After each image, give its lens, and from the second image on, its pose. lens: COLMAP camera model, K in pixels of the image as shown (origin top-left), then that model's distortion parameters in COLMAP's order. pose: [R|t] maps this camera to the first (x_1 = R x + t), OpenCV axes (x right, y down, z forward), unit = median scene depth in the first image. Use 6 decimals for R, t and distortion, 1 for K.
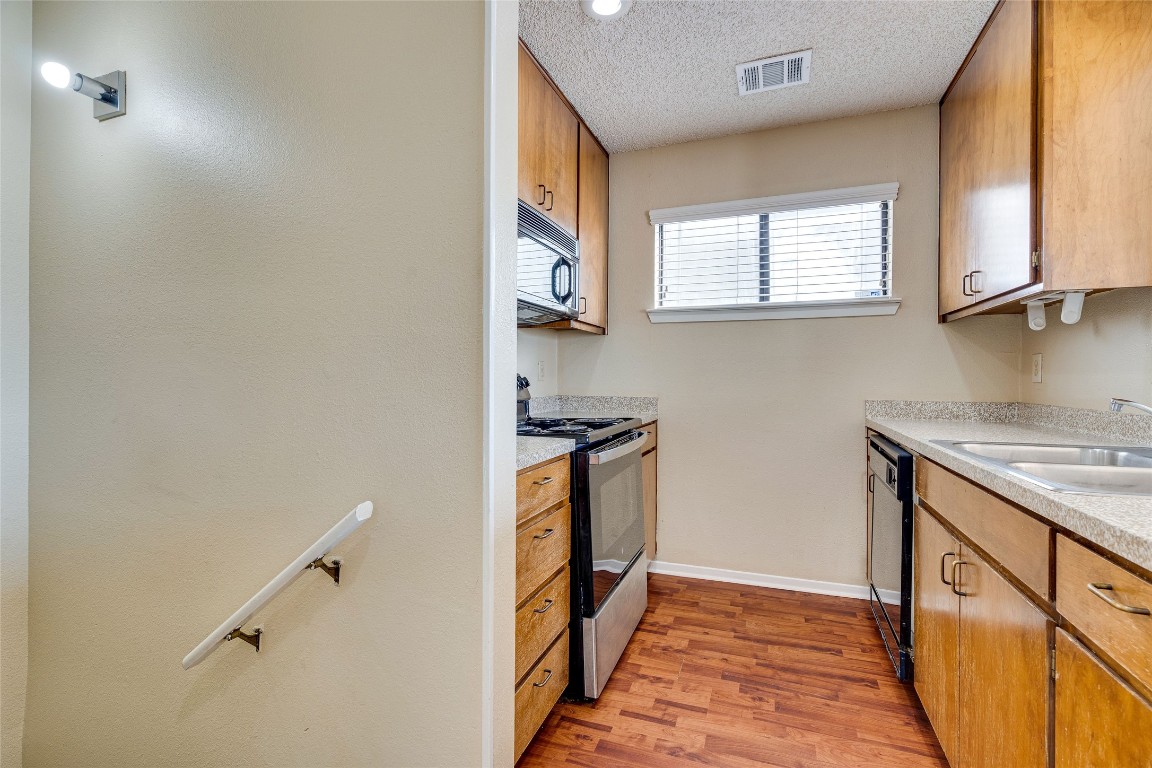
lens RADIAL K [[520.5, 0, 579.4], [0, 520.5, 380.3], [0, 0, 1]] dist [0.000242, 0.001161]
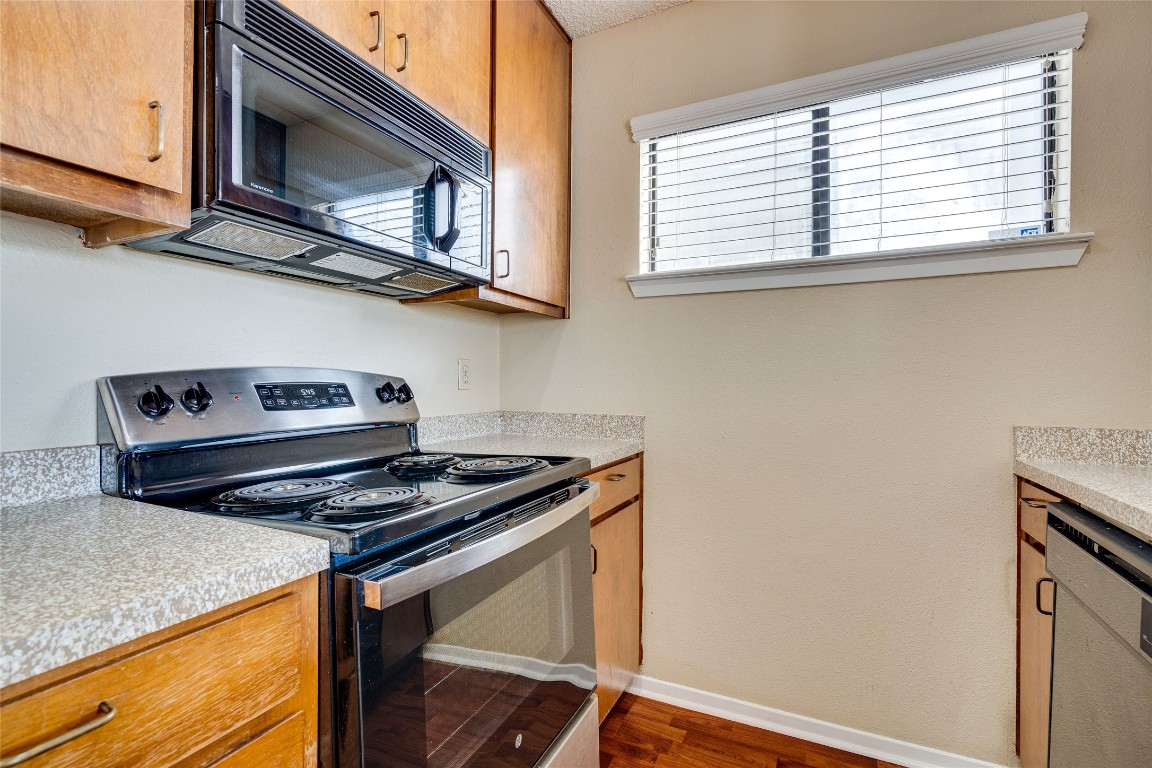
lens RADIAL K [[520.5, 0, 582.4], [0, 520.5, 389.2], [0, 0, 1]] dist [0.000242, 0.001161]
pose [[0.996116, -0.000432, -0.088050, 0.139922], [0.000921, 0.999984, 0.005523, -0.003006], [0.088046, -0.005583, 0.996101, 0.392255]]
